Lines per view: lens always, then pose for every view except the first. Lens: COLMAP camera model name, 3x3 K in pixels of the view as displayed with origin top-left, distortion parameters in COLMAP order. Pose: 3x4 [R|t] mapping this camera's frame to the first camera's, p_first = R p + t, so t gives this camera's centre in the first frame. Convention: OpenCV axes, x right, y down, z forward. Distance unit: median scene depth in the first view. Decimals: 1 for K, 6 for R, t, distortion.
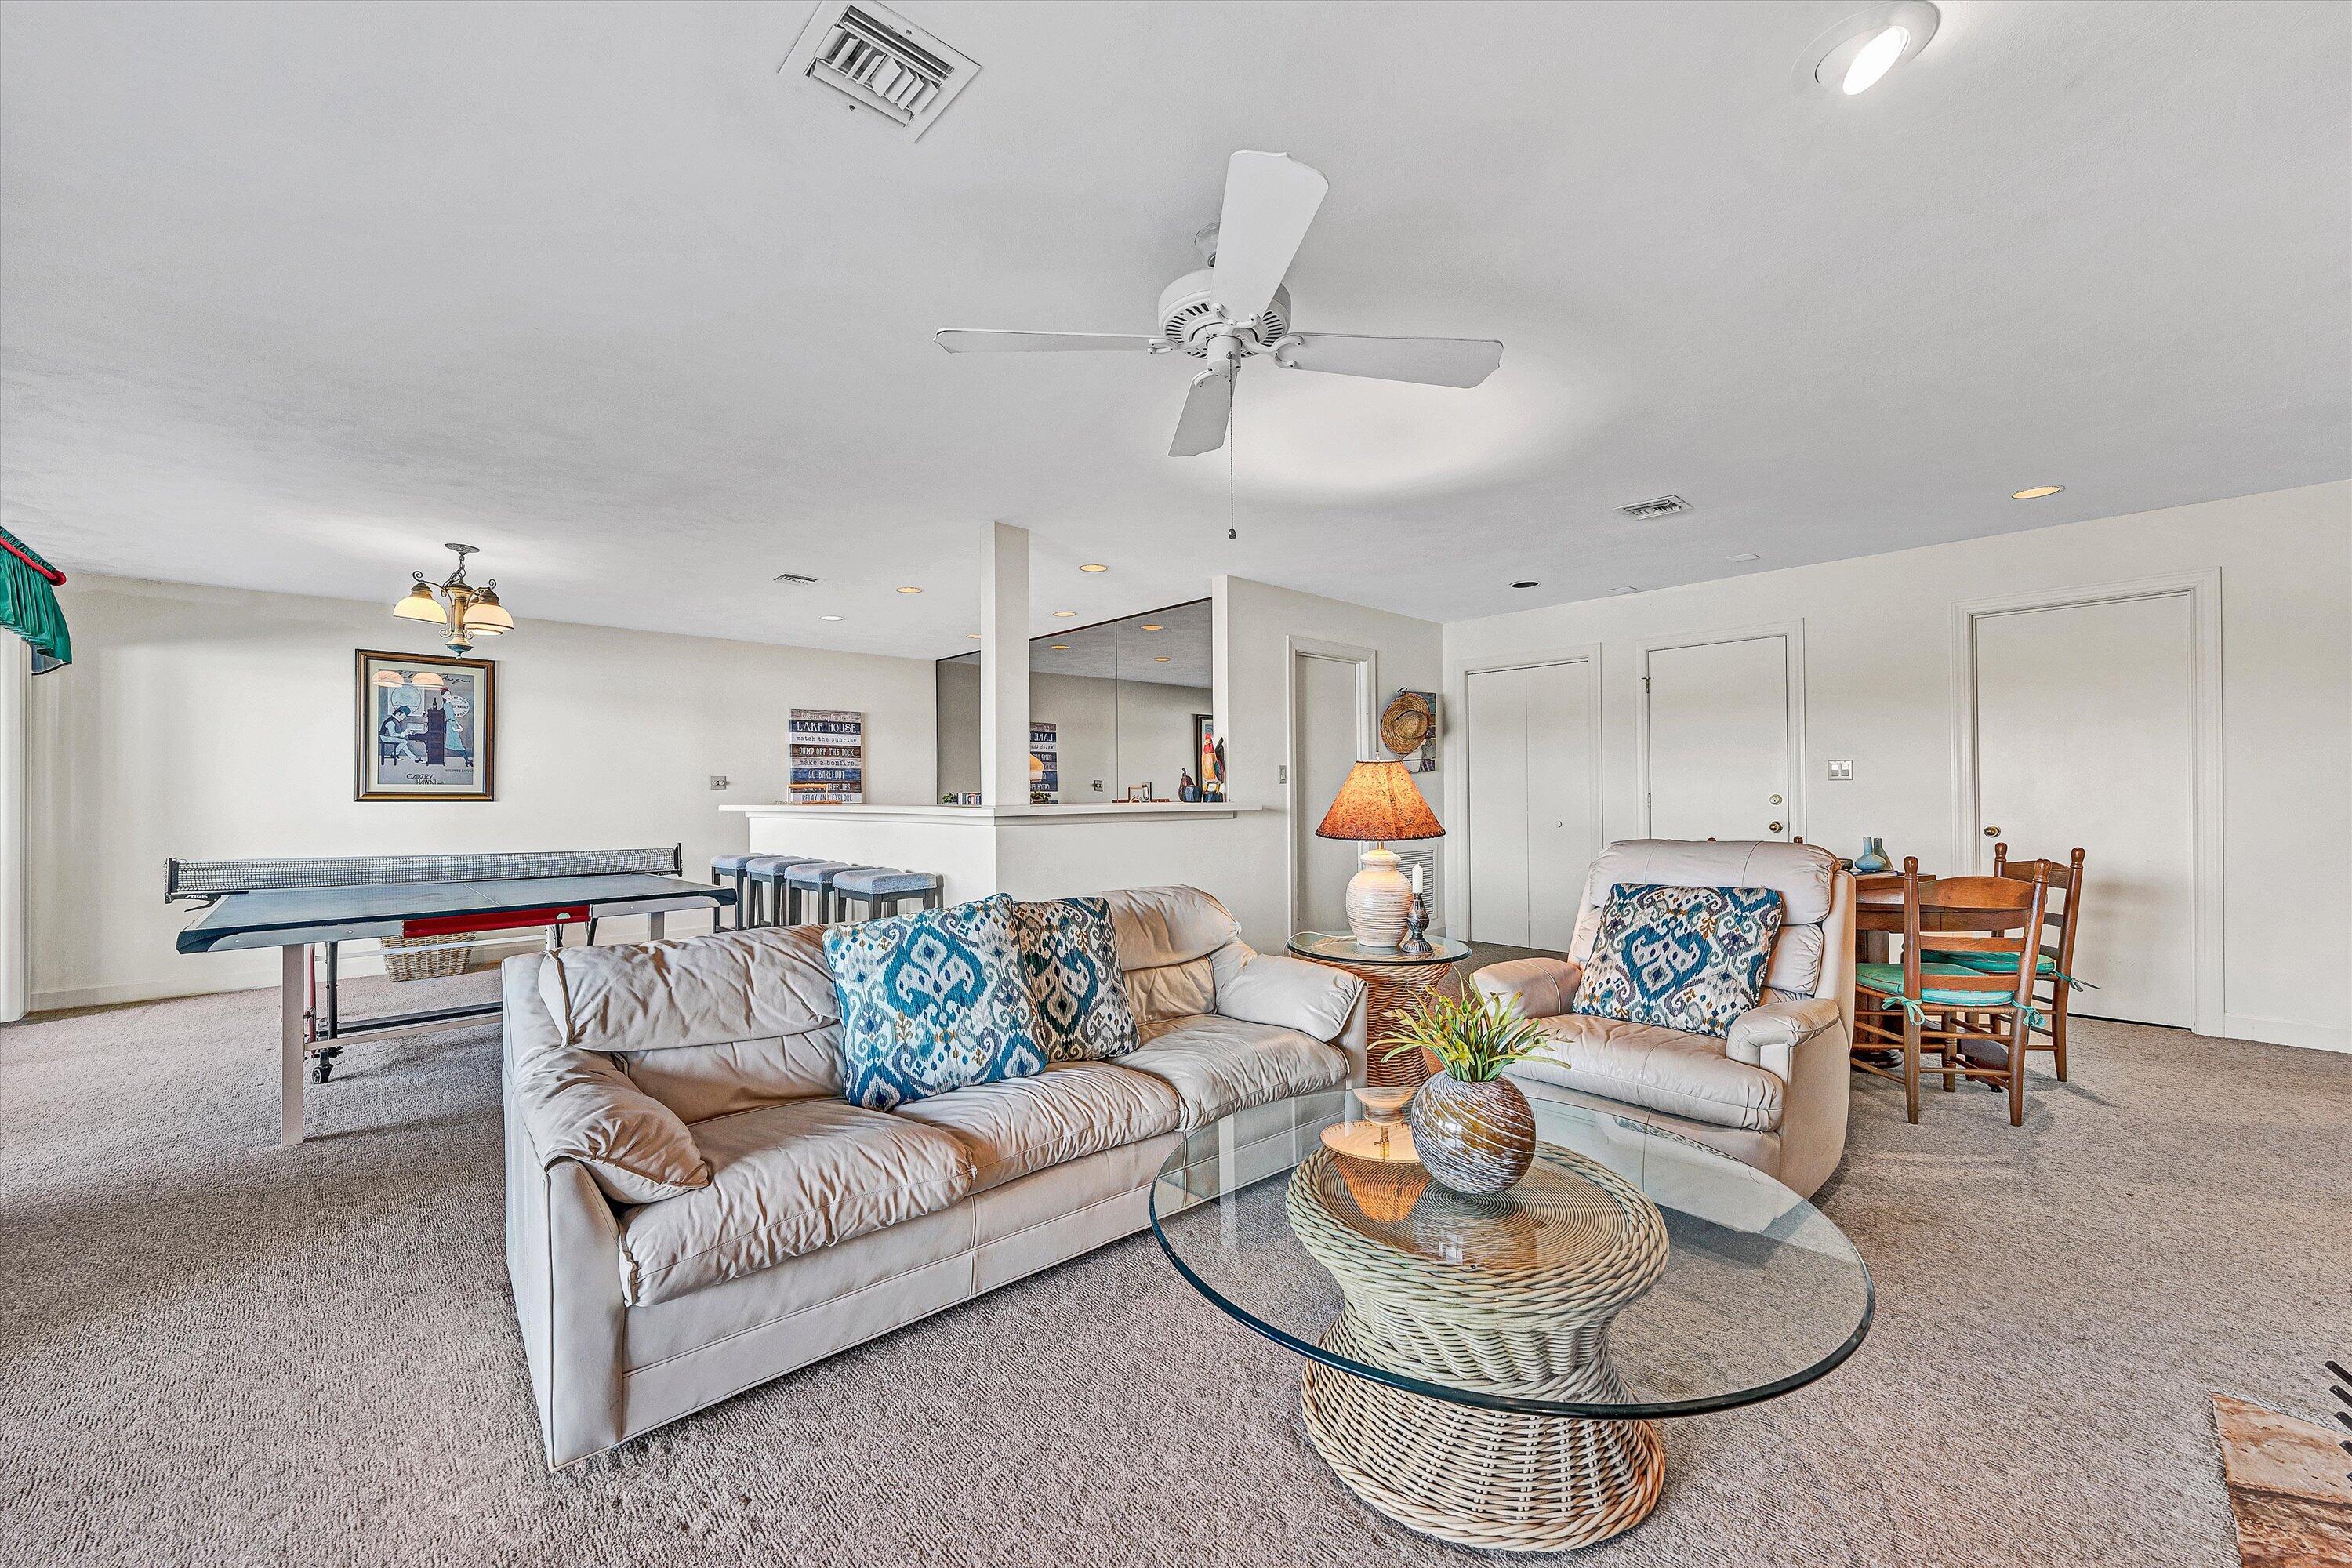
lens RADIAL K [[919.6, 0, 1190.9], [0, 919.6, 793.6], [0, 0, 1]] dist [0.000212, 0.000144]
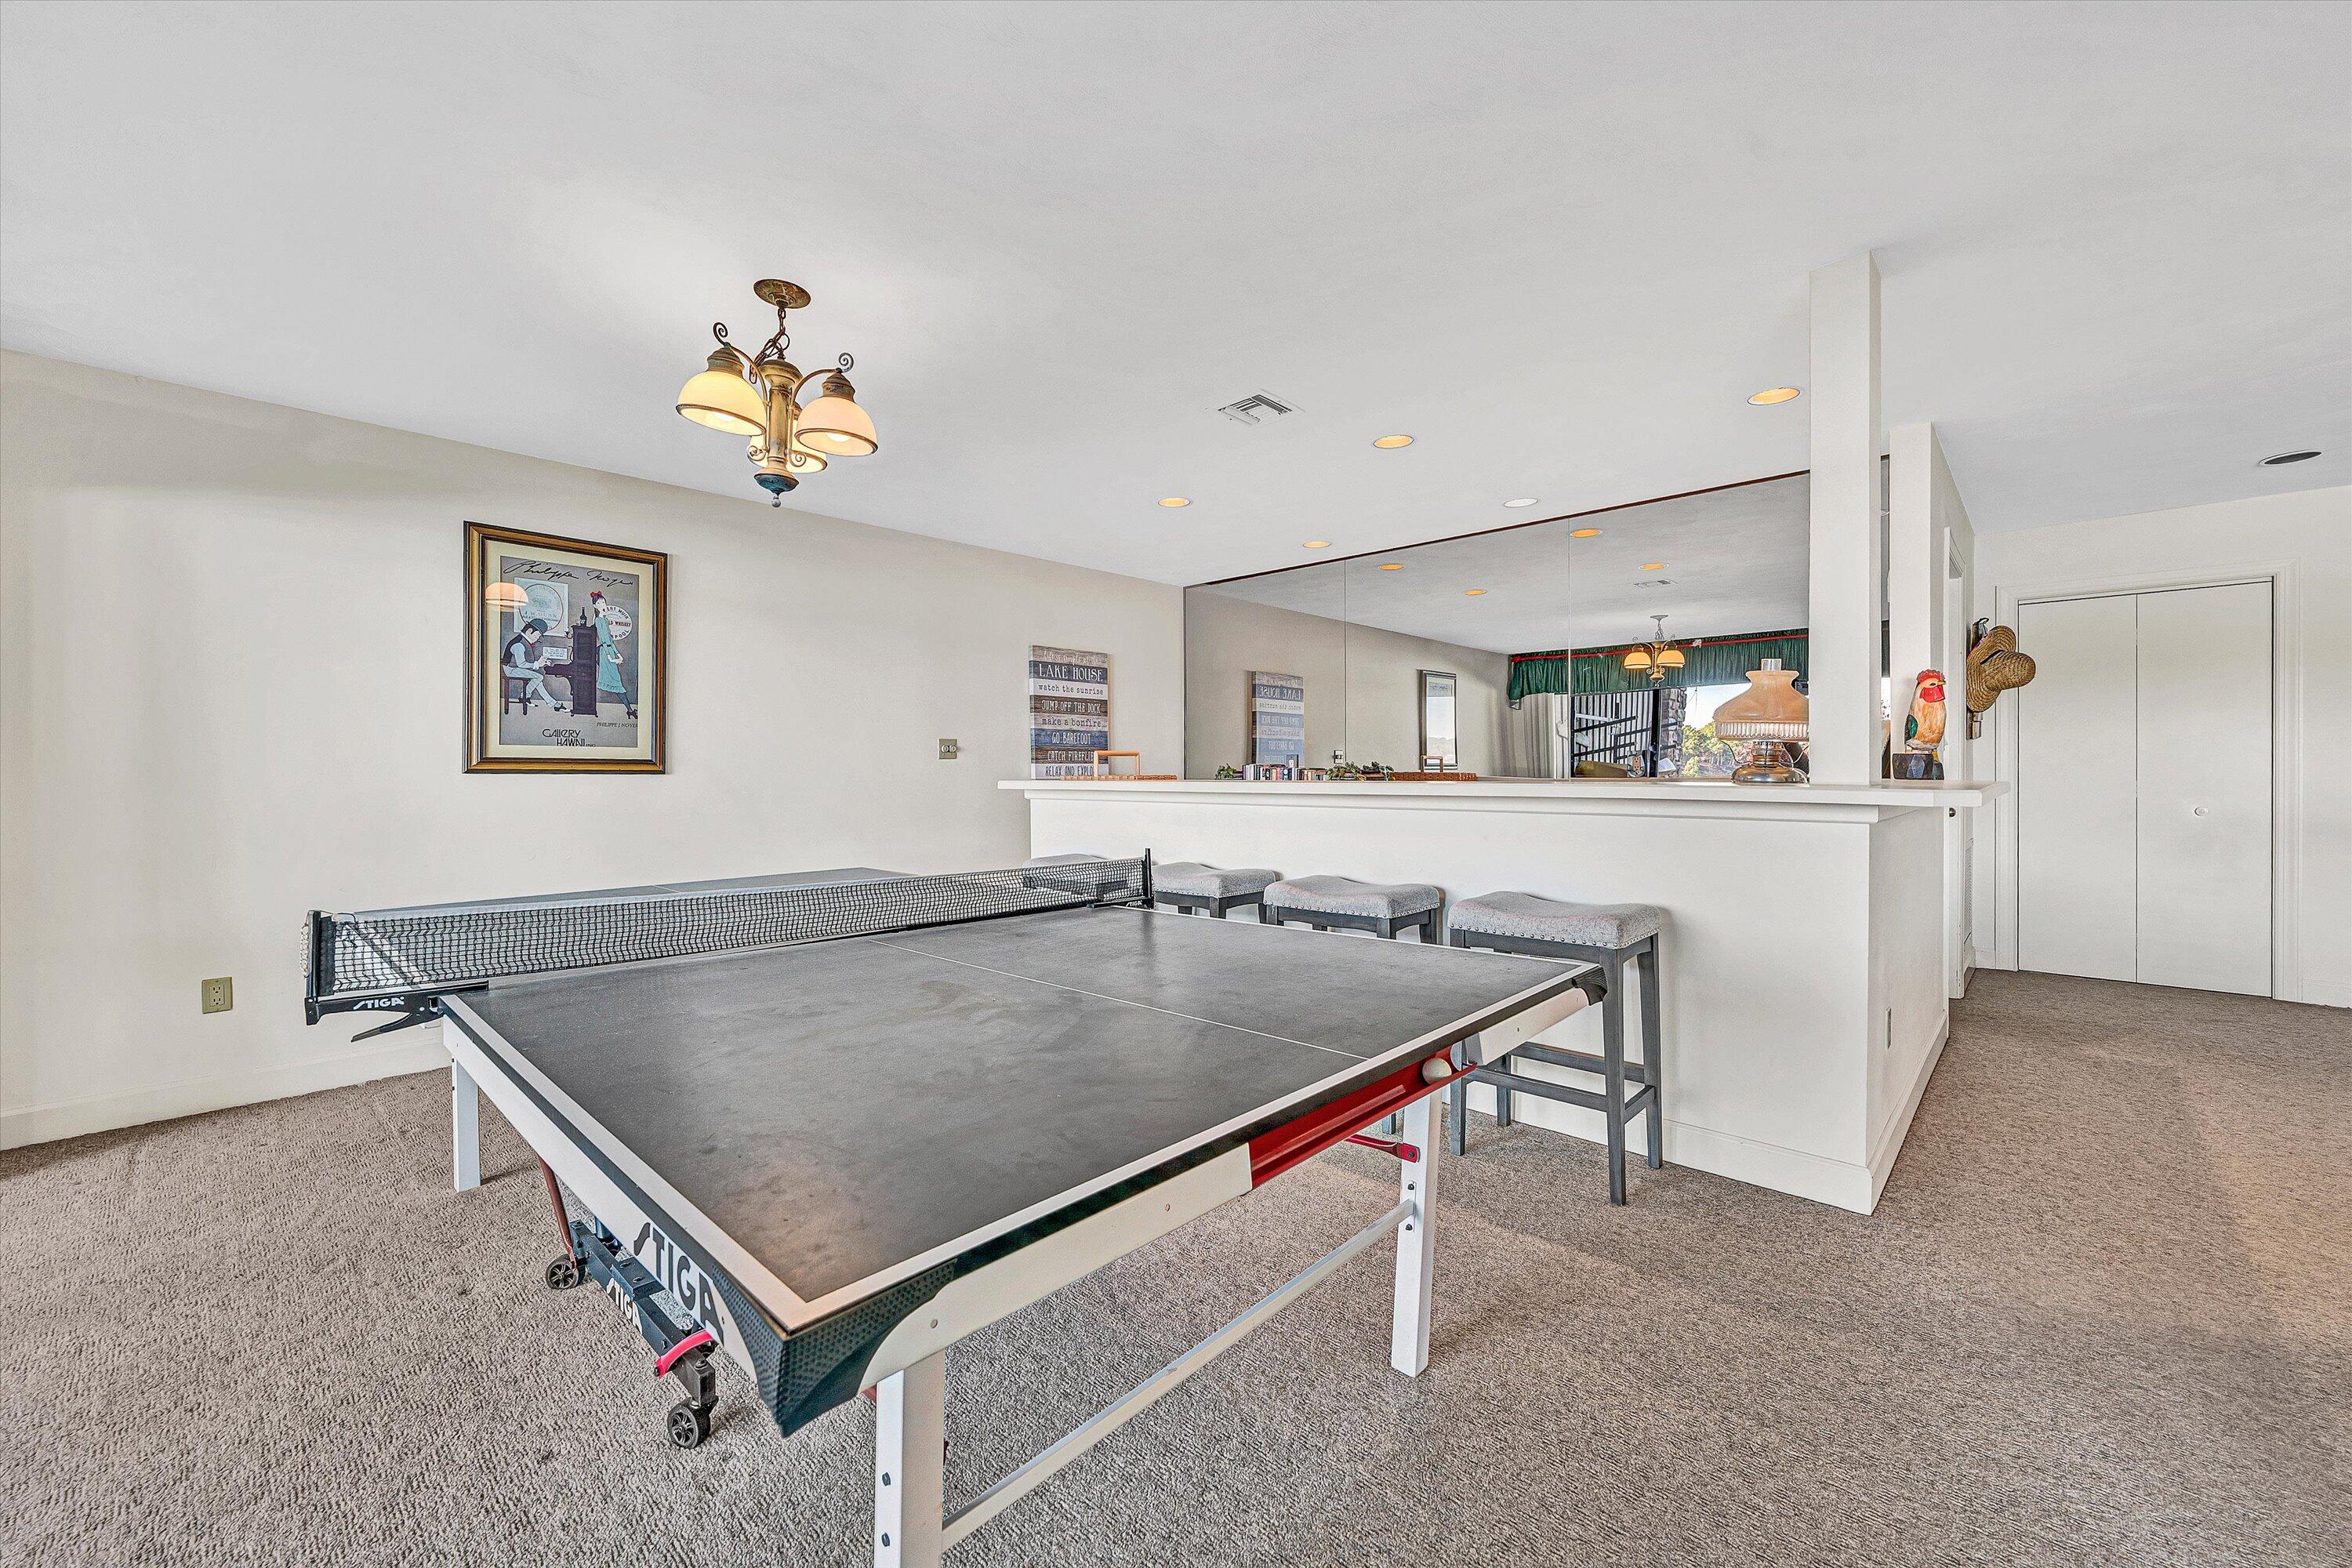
lens RADIAL K [[919.6, 0, 1162.4], [0, 919.6, 774.3], [0, 0, 1]] dist [0.000212, 0.000144]
pose [[0.998121, 0.002772, 0.061214, -0.463601], [-0.003044, 0.999986, 0.004350, 0.004969], [-0.061201, -0.004529, 0.998115, 0.349774]]
